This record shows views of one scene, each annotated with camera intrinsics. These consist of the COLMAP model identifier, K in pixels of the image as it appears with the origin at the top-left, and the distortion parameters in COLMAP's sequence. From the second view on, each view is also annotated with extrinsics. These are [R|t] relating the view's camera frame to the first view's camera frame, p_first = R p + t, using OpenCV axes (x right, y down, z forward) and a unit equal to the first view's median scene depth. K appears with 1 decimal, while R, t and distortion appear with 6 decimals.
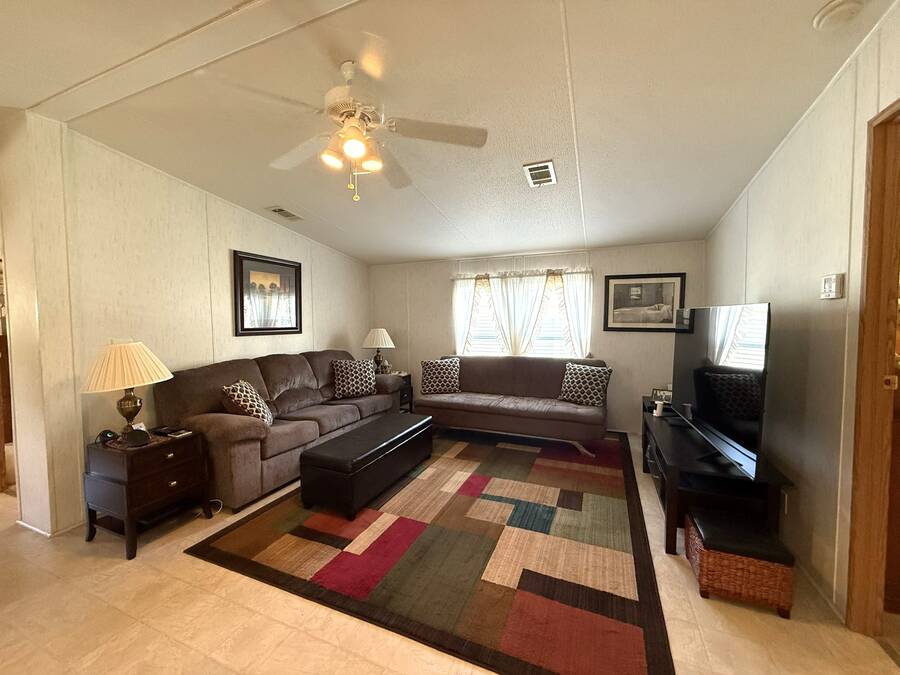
lens RADIAL K [[358.5, 0, 446.9], [0, 358.5, 336.2], [0, 0, 1]] dist [-0.002027, 0.000882]
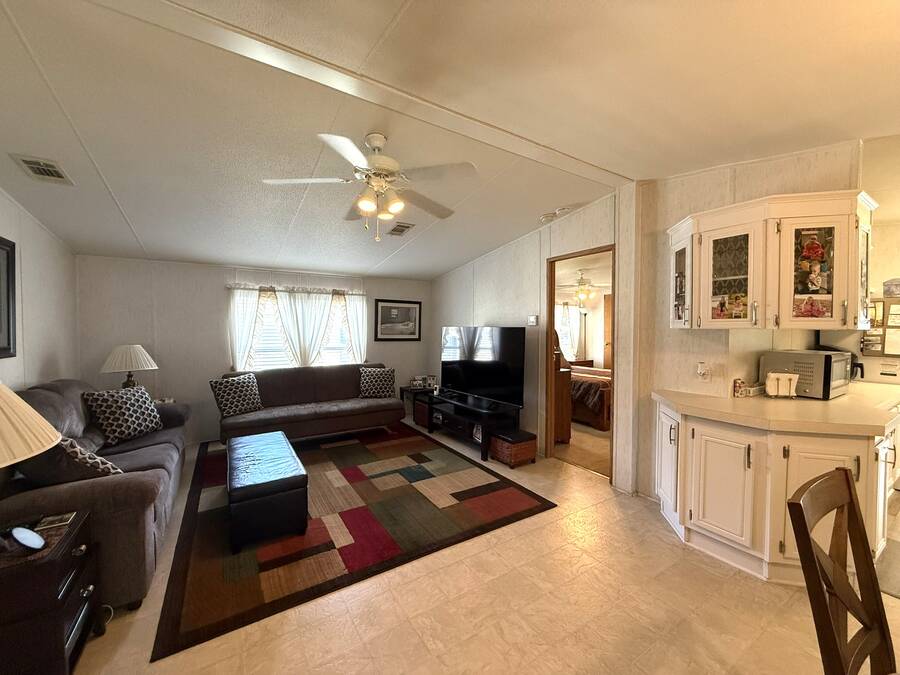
lens RADIAL K [[358.5, 0, 447.1], [0, 358.5, 336.1], [0, 0, 1]] dist [-0.002027, 0.000882]
pose [[0.571234, -0.011466, 0.820707, -0.560425], [0.034030, 0.999374, -0.009724, -0.013299], [-0.820081, 0.033483, 0.571267, 0.048935]]
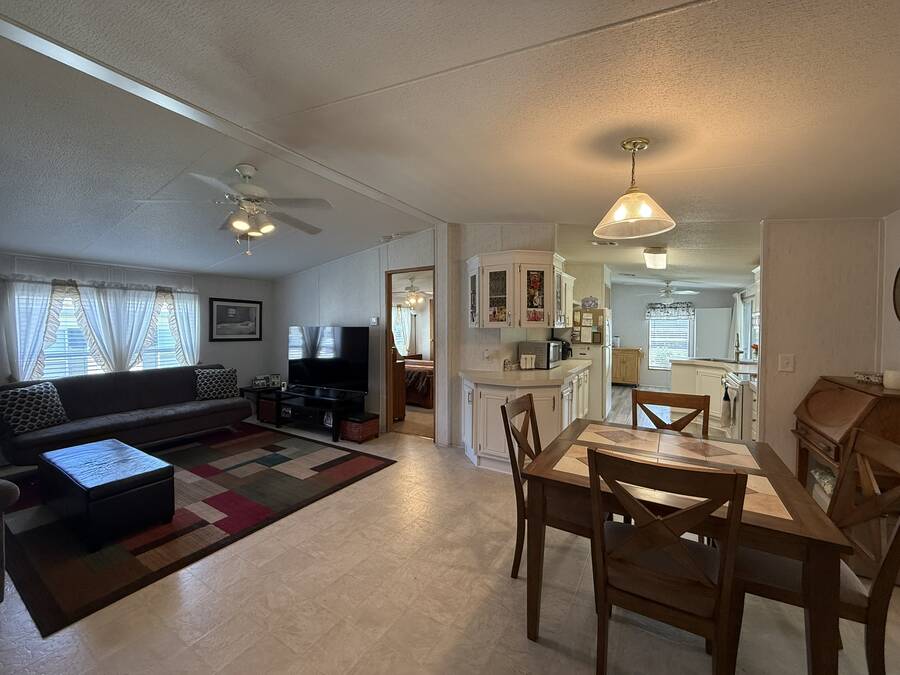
lens RADIAL K [[358.5, 0, 446.2], [0, 358.5, 337.6], [0, 0, 1]] dist [-0.002027, 0.000882]
pose [[0.154439, -0.023569, 0.987721, -0.776967], [0.047711, 0.998727, 0.016371, -0.011510], [-0.986850, 0.044597, 0.155367, -0.006200]]
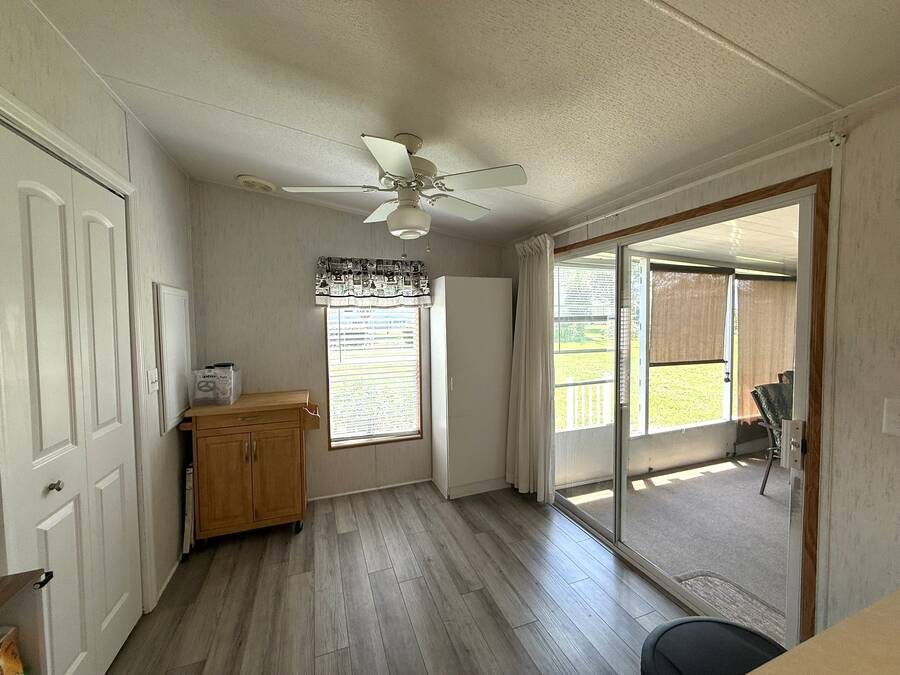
lens RADIAL K [[358.5, 0, 449.1], [0, 358.5, 336.6], [0, 0, 1]] dist [-0.002027, 0.000882]
pose [[-0.690076, -0.015122, 0.723579, 0.944271], [0.054437, 0.995865, 0.072729, -0.003271], [-0.721687, 0.089578, -0.686399, -0.591588]]
